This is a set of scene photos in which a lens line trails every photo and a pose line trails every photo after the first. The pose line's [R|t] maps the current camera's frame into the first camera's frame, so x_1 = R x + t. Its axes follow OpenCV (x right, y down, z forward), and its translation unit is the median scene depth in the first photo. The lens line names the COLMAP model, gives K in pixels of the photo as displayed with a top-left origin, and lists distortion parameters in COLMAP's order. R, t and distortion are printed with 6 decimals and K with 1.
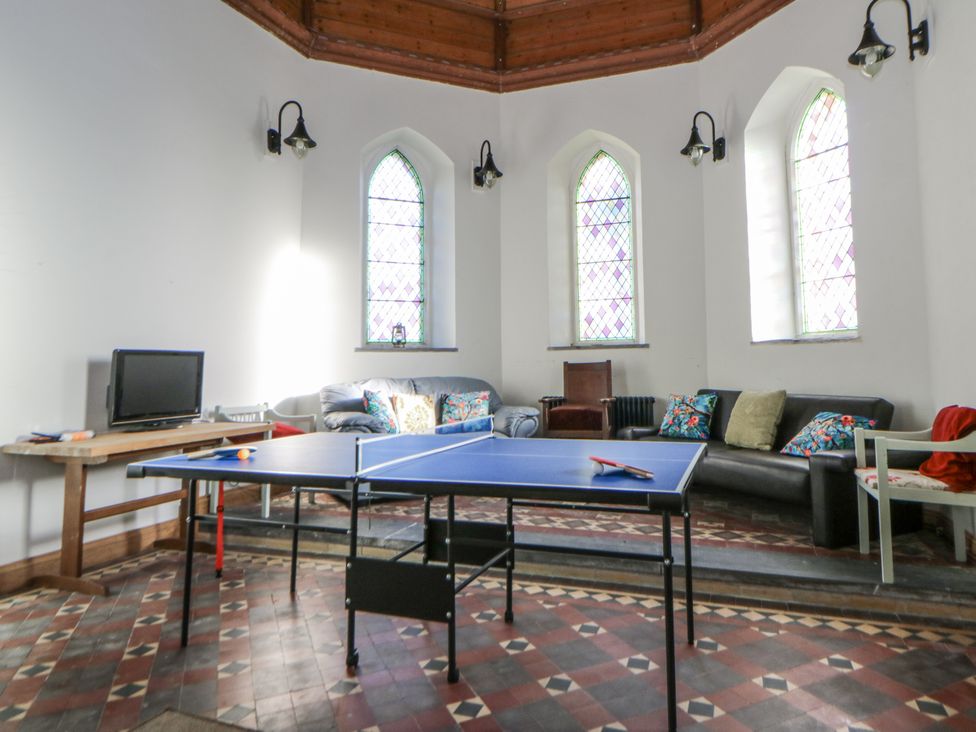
lens RADIAL K [[628.8, 0, 516.9], [0, 628.8, 319.1], [0, 0, 1]] dist [-0.003334, -0.005967]
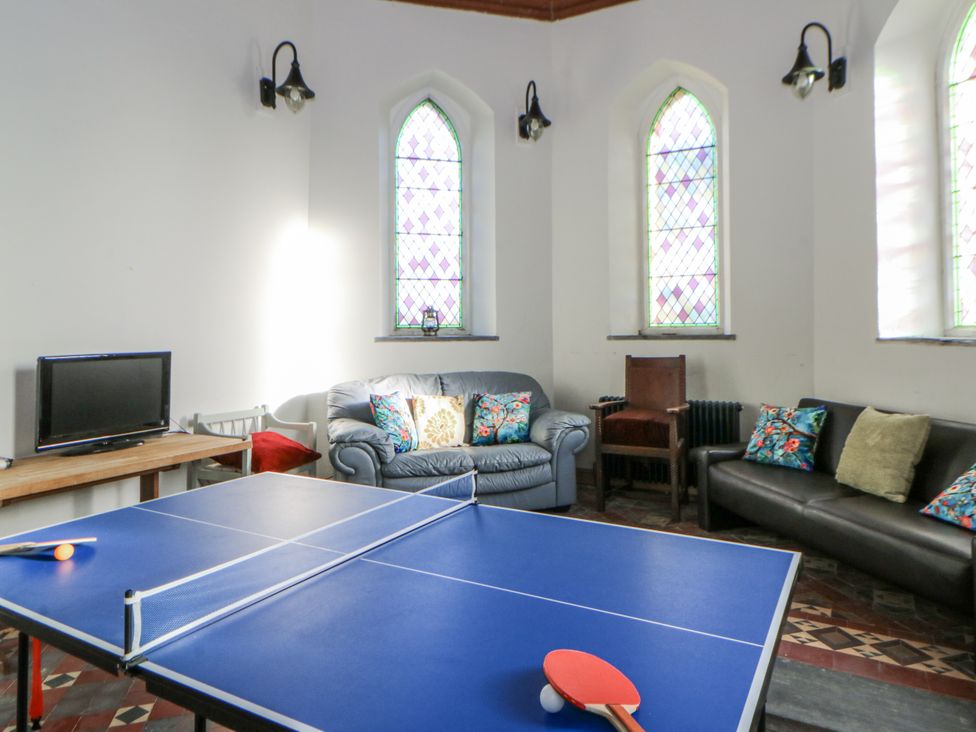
lens RADIAL K [[628.8, 0, 519.0], [0, 628.8, 318.4], [0, 0, 1]] dist [-0.003334, -0.005967]
pose [[0.988392, 0.003632, -0.151880, 0.066661], [0.005923, 0.998033, 0.062408, -0.033220], [0.151808, -0.062583, 0.986427, 0.203551]]
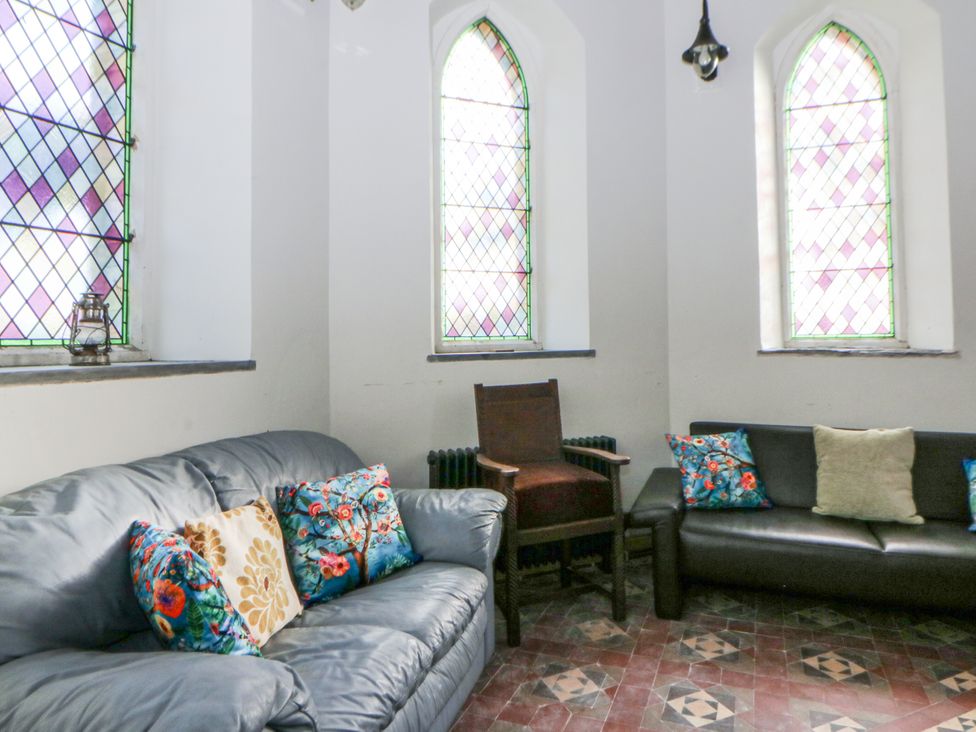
lens RADIAL K [[637.7, 0, 524.6], [0, 637.7, 309.4], [0, 0, 1]] dist [0.008825, 0.001612]
pose [[0.711594, 0.036075, 0.701665, -0.299450], [-0.050192, 0.998740, -0.000446, 0.003373], [-0.700796, -0.034900, 0.712507, 0.644329]]
